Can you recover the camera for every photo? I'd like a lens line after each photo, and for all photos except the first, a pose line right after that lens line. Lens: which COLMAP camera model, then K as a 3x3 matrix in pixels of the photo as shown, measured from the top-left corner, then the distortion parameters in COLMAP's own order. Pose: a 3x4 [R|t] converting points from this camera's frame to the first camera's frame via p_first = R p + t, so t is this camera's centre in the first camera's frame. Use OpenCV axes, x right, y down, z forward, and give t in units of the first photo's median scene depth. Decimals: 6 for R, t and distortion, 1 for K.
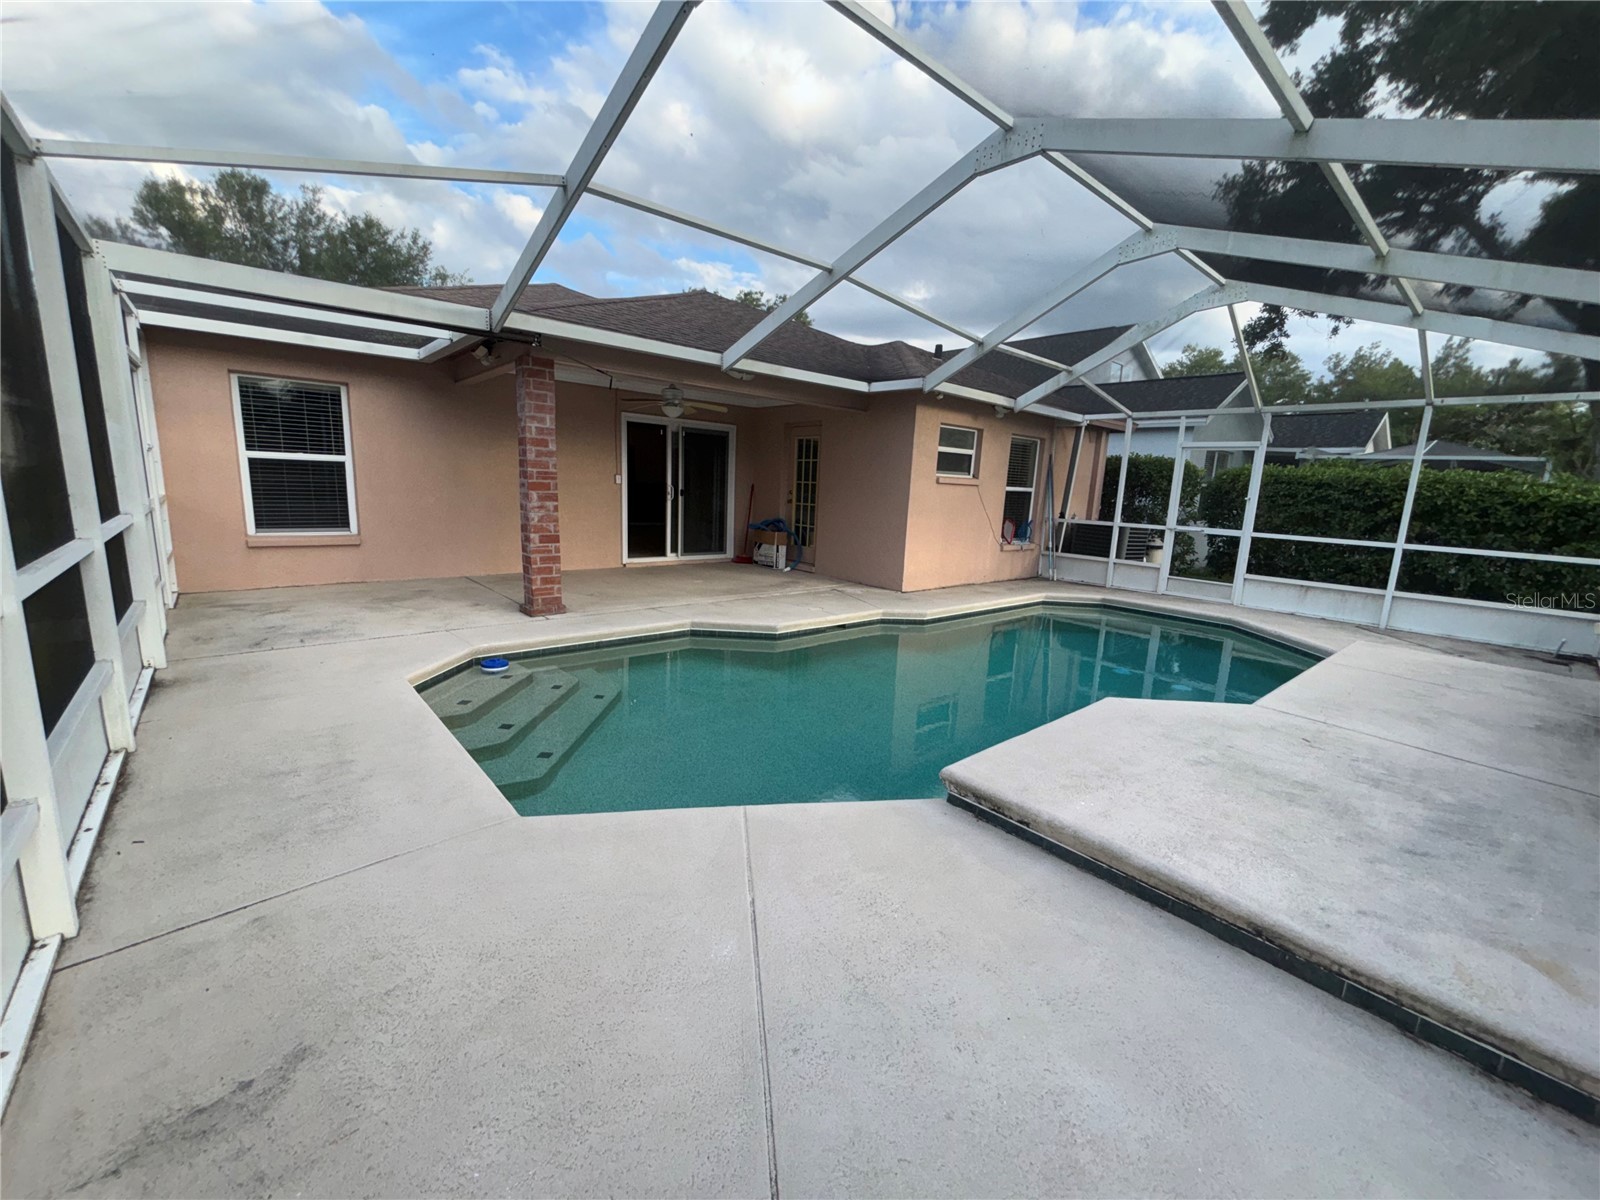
lens RADIAL K [[644.5, 0, 803.5], [0, 644.5, 601.3], [0, 0, 1]] dist [-0.004966, -0.000085]
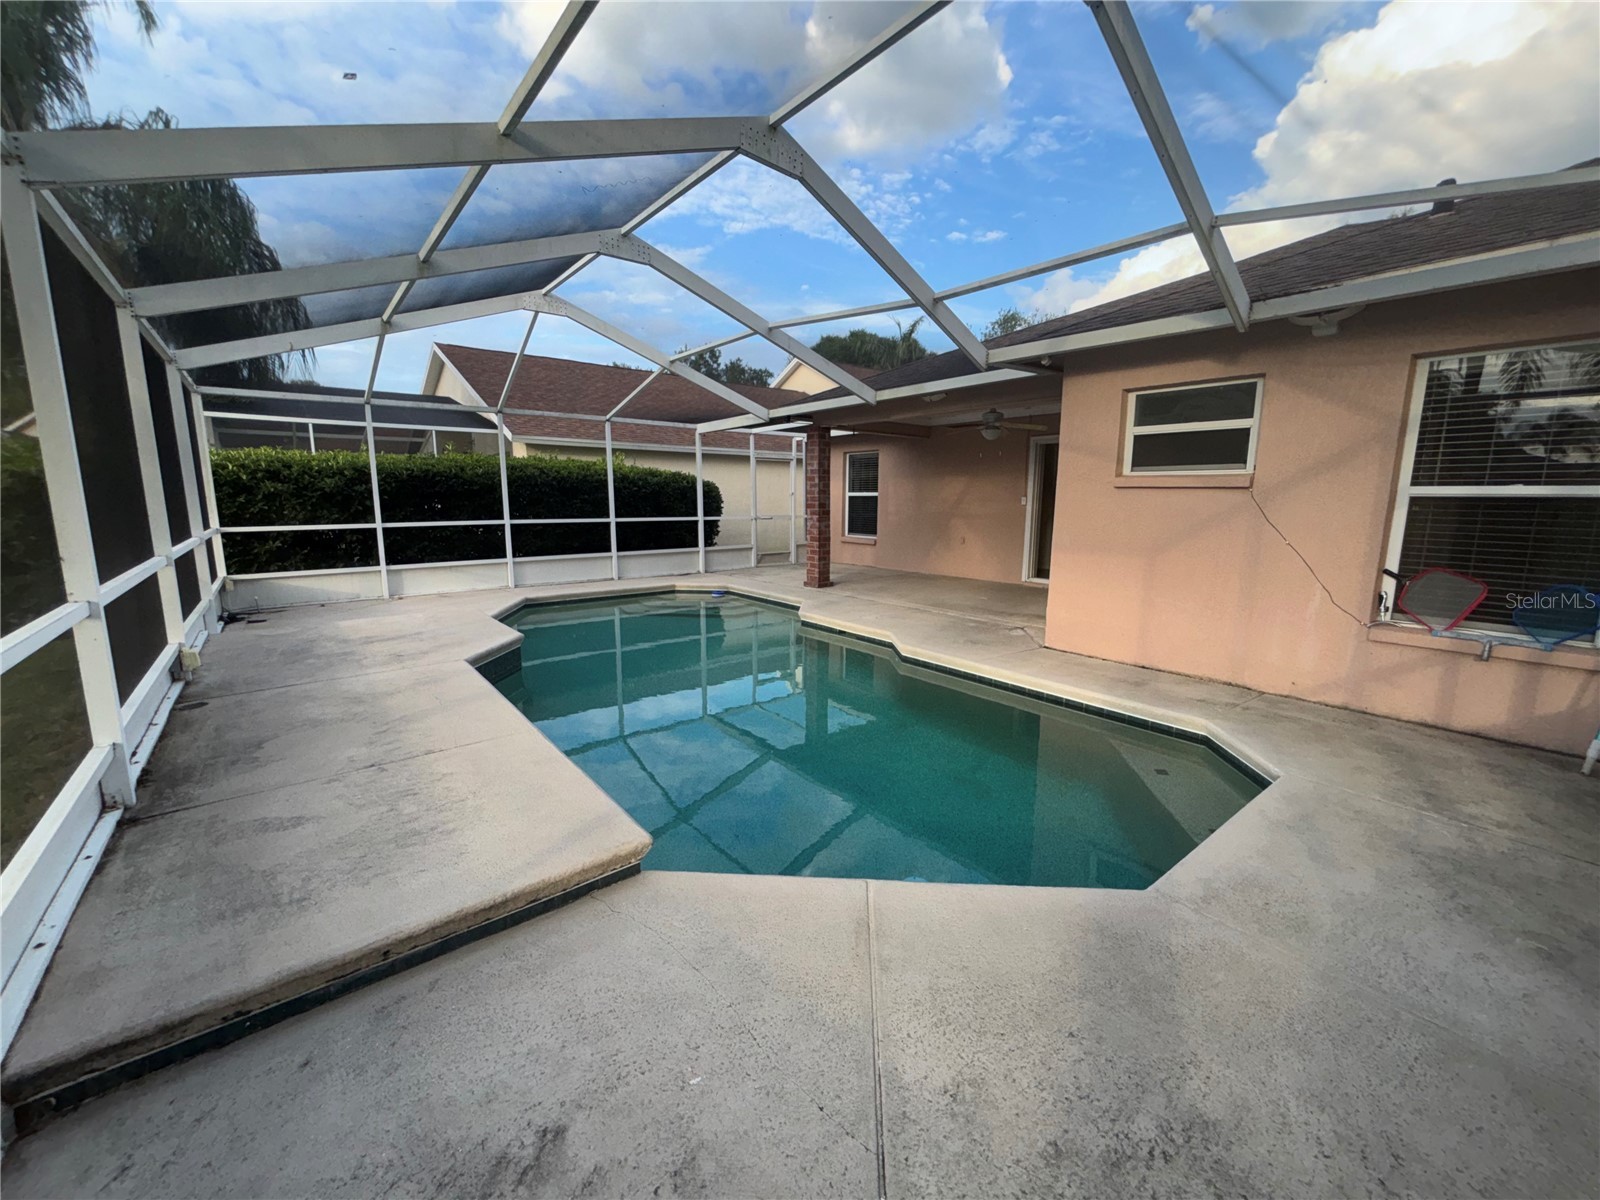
lens RADIAL K [[641.6, 0, 804.9], [0, 641.6, 599.5], [0, 0, 1]] dist [-0.000747, -0.000251]
pose [[-0.040806, 0.115218, -0.992502, 0.789209], [-0.186069, 0.975077, 0.120846, -0.092603], [0.981689, 0.189605, -0.018351, 0.693778]]
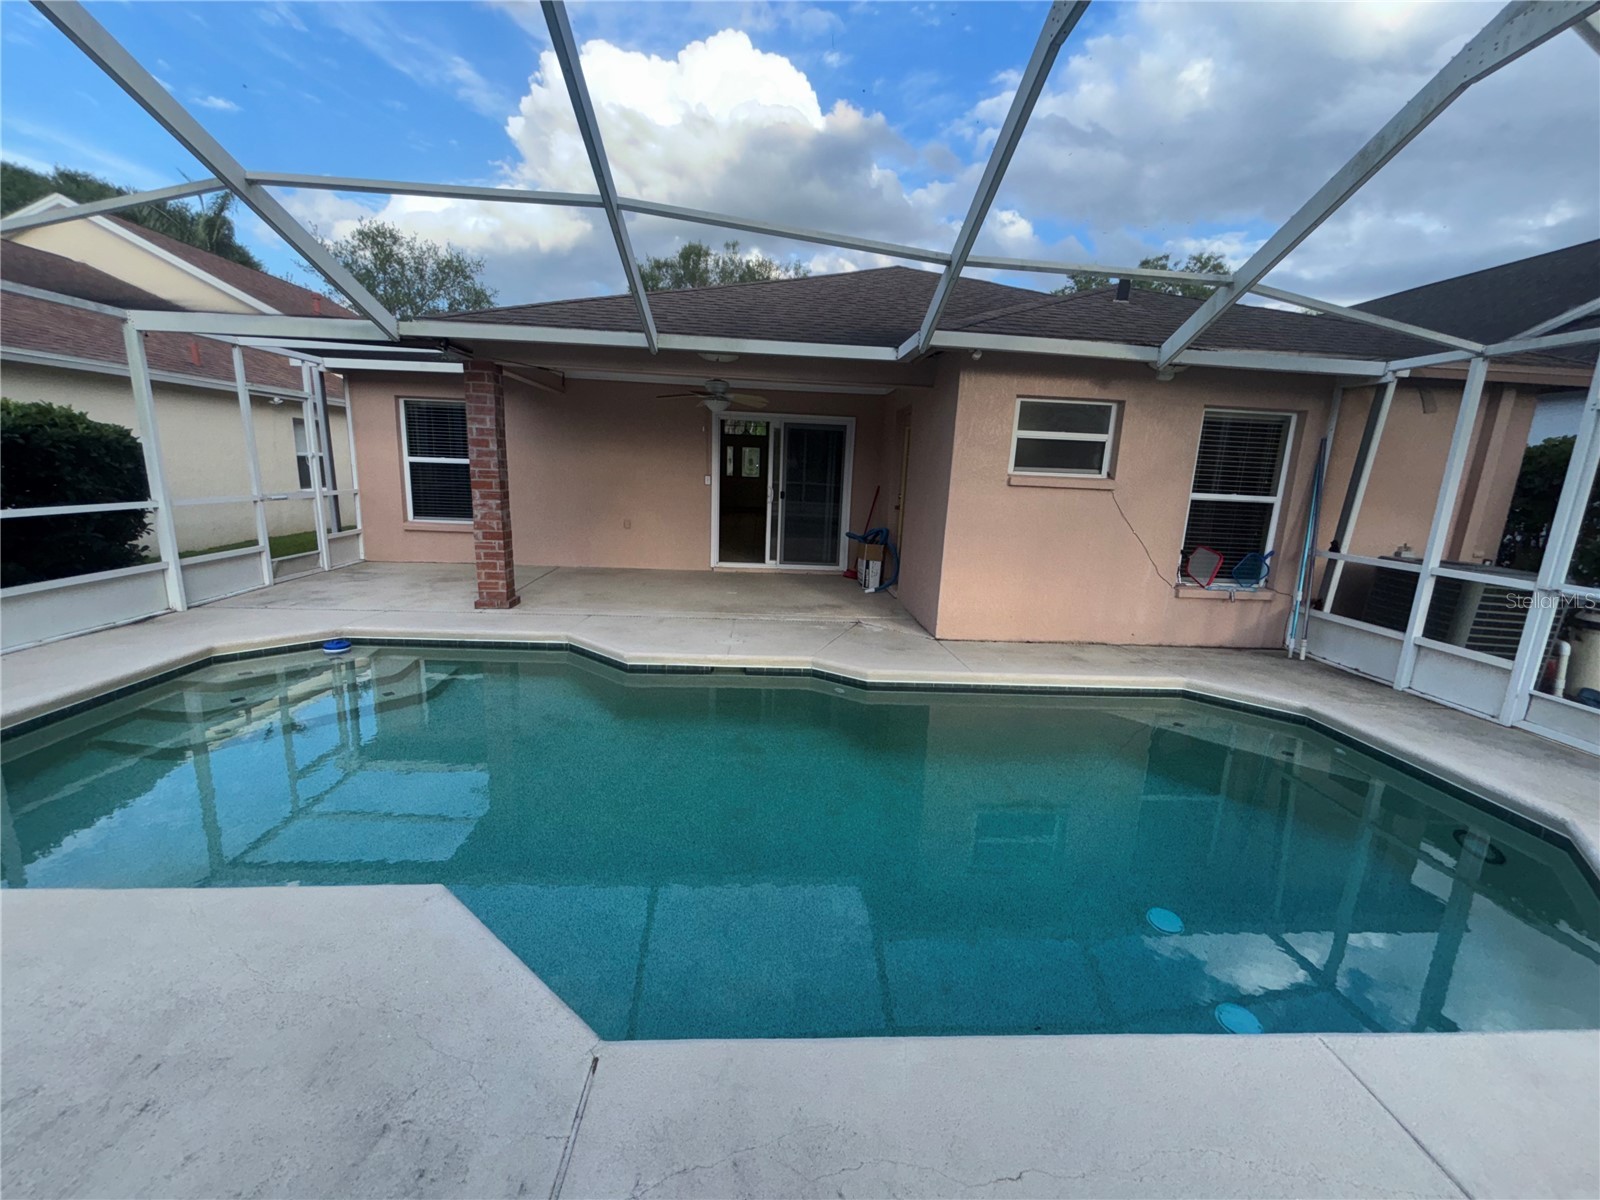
lens RADIAL K [[644.5, 0, 803.5], [0, 644.5, 601.3], [0, 0, 1]] dist [-0.004966, -0.000085]
pose [[0.791794, 0.114179, -0.600021, 0.426624], [-0.117580, 0.992491, 0.033702, -0.057777], [0.599364, 0.043866, 0.799274, 0.320120]]
